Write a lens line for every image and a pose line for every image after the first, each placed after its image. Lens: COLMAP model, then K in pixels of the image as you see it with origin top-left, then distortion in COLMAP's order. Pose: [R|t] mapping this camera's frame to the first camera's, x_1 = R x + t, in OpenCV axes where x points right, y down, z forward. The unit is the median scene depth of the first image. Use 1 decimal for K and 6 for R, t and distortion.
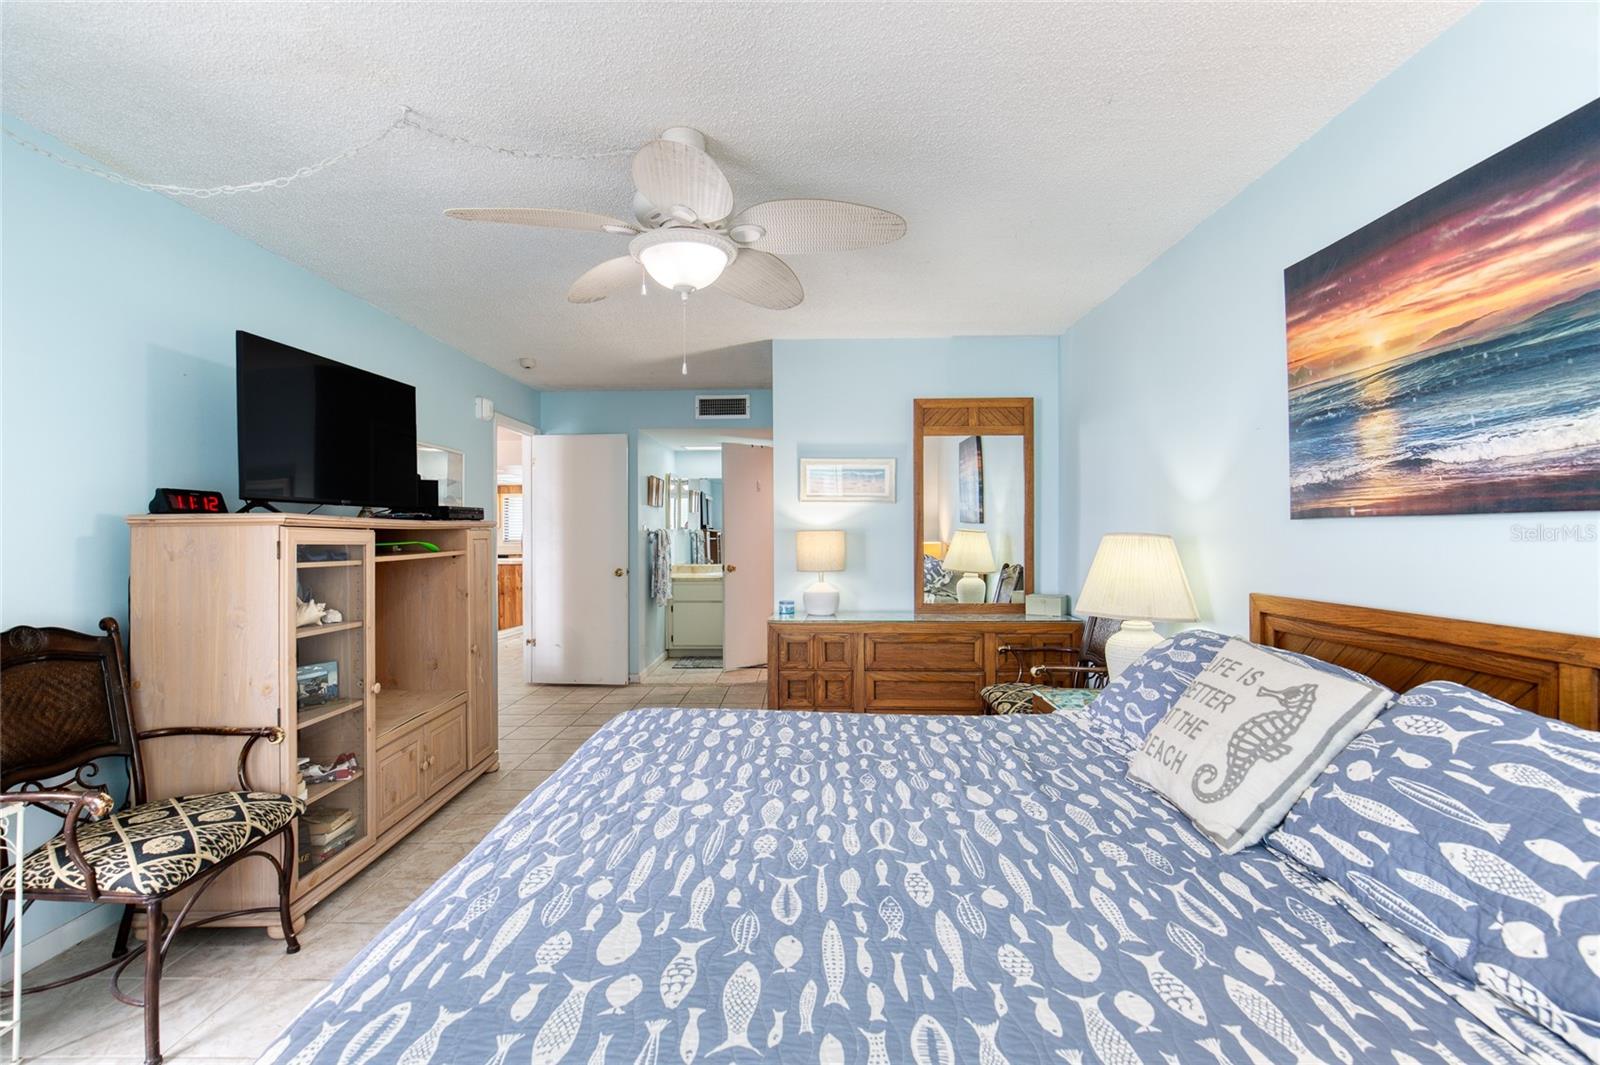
lens RADIAL K [[757.3, 0, 814.9], [0, 757.3, 529.6], [0, 0, 1]] dist [0.002827, 0.000725]
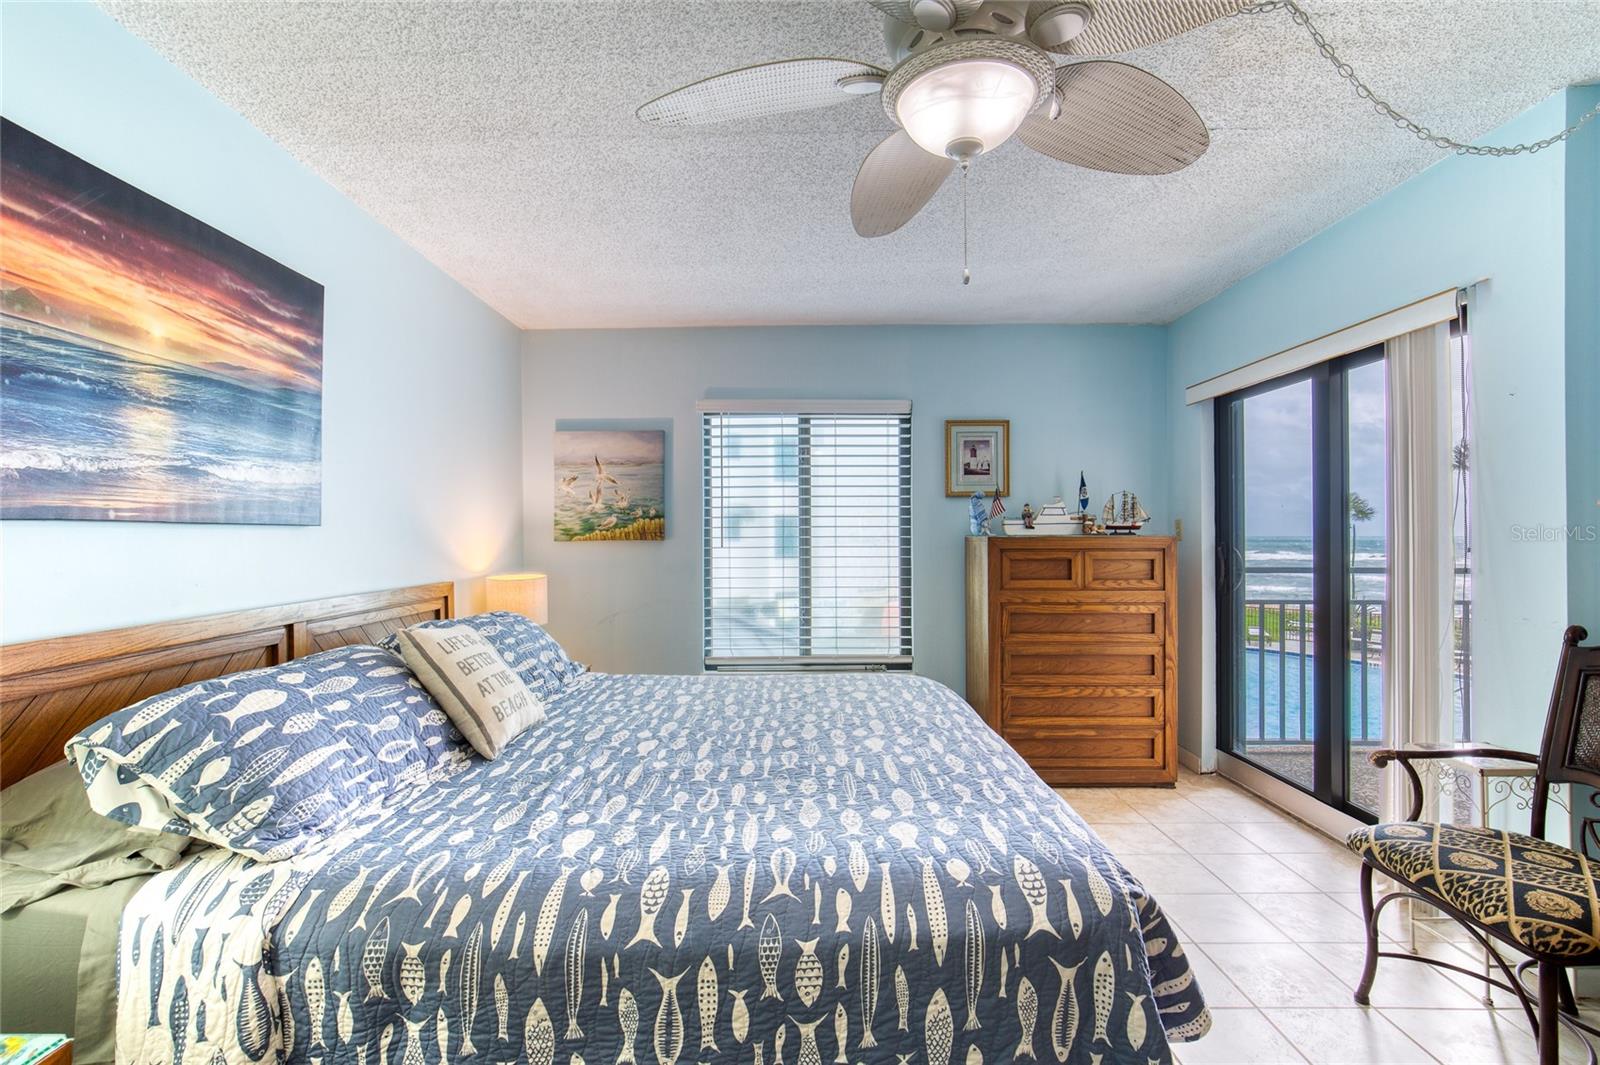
lens RADIAL K [[732.3, 0, 812.4], [0, 732.3, 536.0], [0, 0, 1]] dist [-0.016165, 0.007332]
pose [[-0.999851, -0.002577, -0.017072, -0.037431], [-0.002583, 0.999997, 0.000330, -0.002759], [0.017071, 0.000374, -0.999854, 1.886343]]
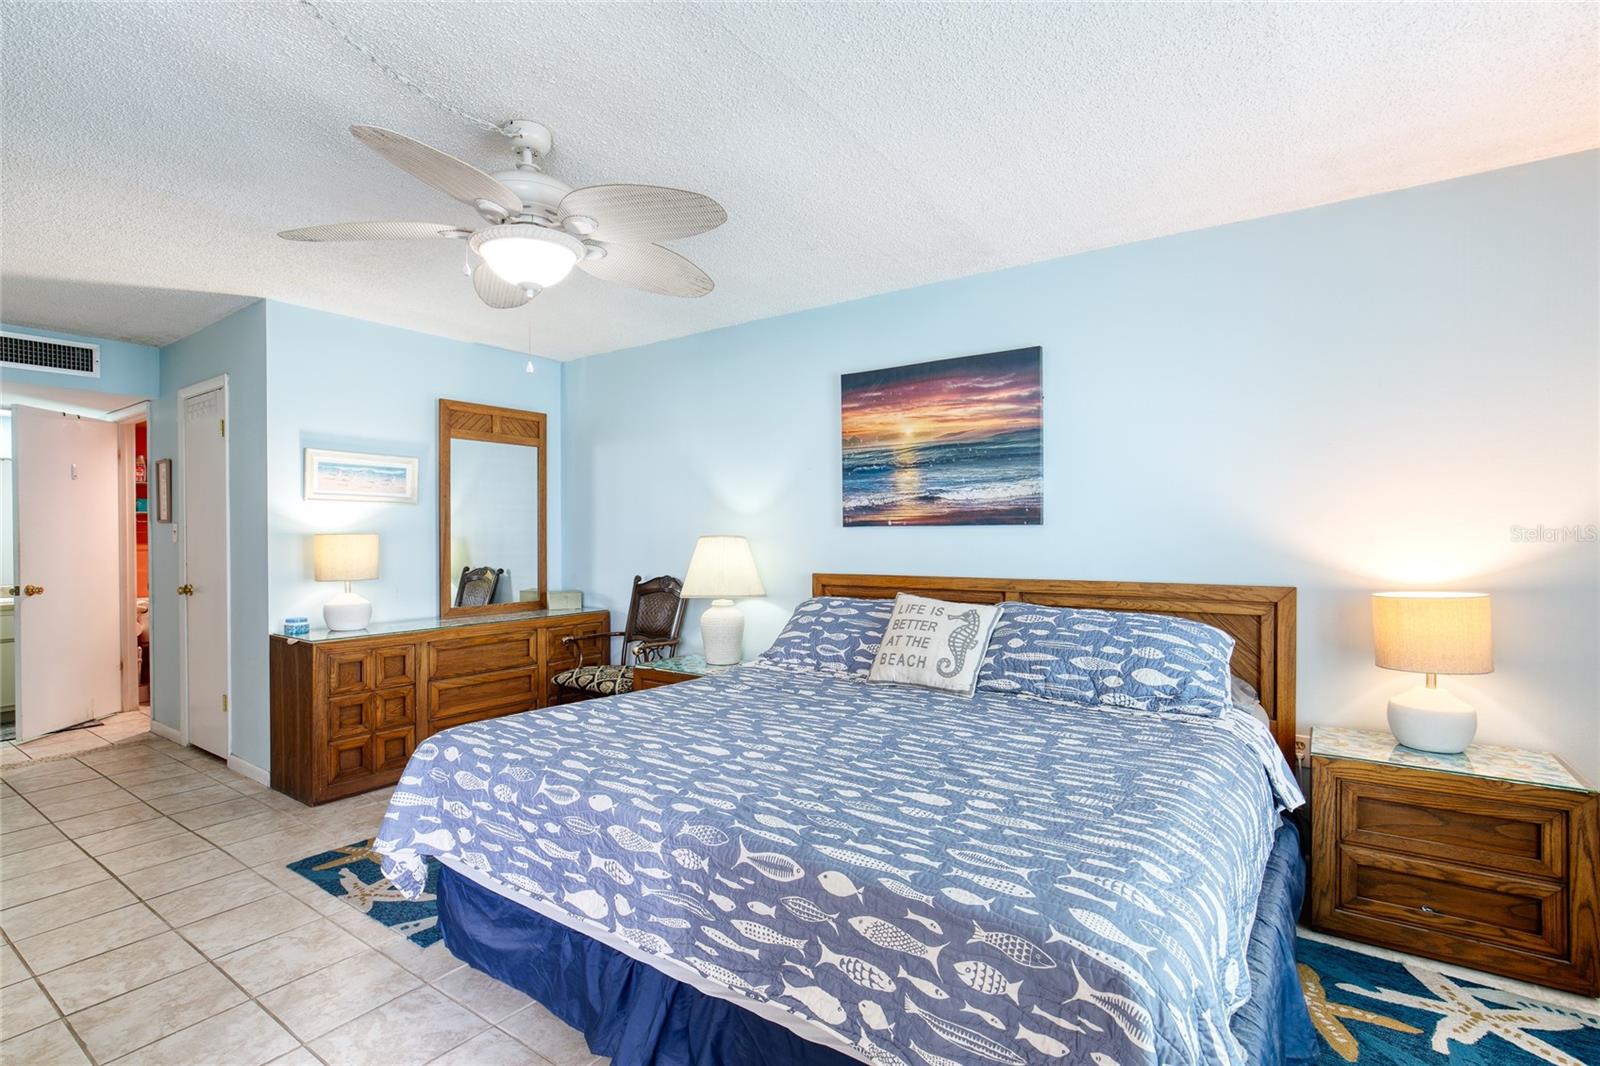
lens RADIAL K [[732.3, 0, 800.4], [0, 732.3, 538.8], [0, 0, 1]] dist [-0.016165, 0.007332]
pose [[0.570916, -0.003102, 0.821003, -0.869187], [-0.000740, 0.999991, 0.004293, 0.006412], [-0.821008, -0.003059, 0.570908, 0.197450]]
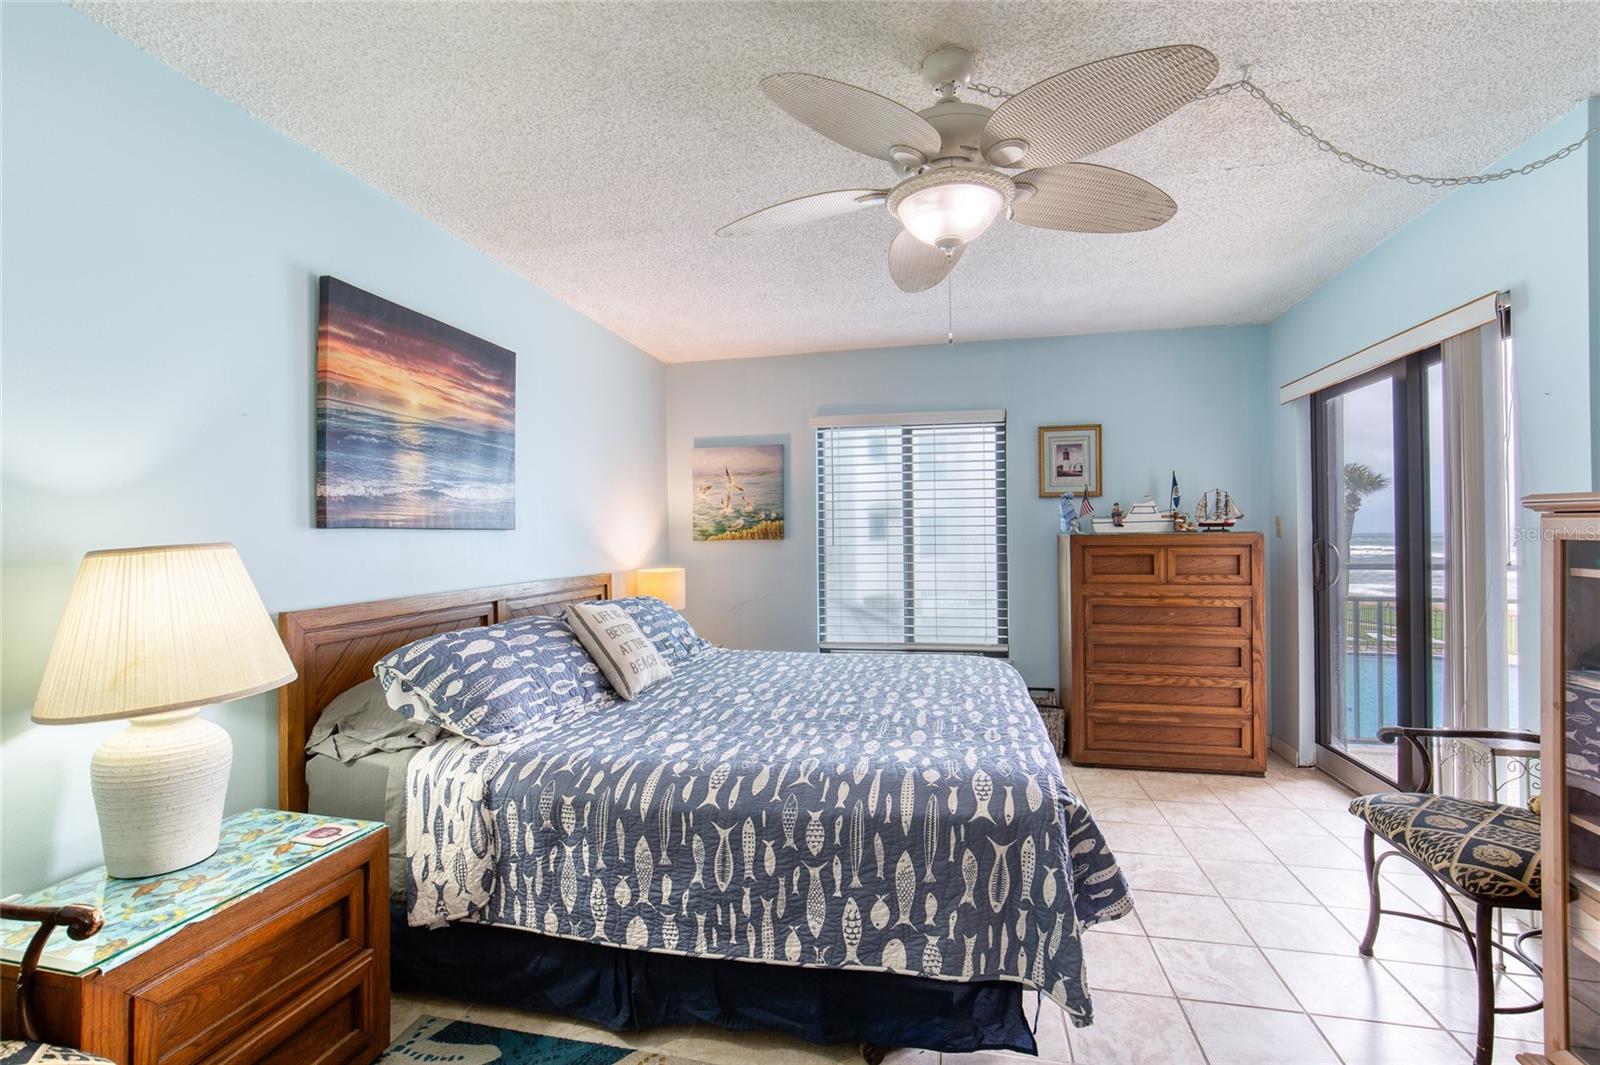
lens RADIAL K [[732.3, 0, 819.8], [0, 732.3, 531.6], [0, 0, 1]] dist [-0.016165, 0.007332]
pose [[-0.983744, 0.005346, 0.179499, -0.209005], [0.004535, 0.999978, -0.004930, -0.001898], [-0.179521, -0.004036, -0.983746, 2.151107]]
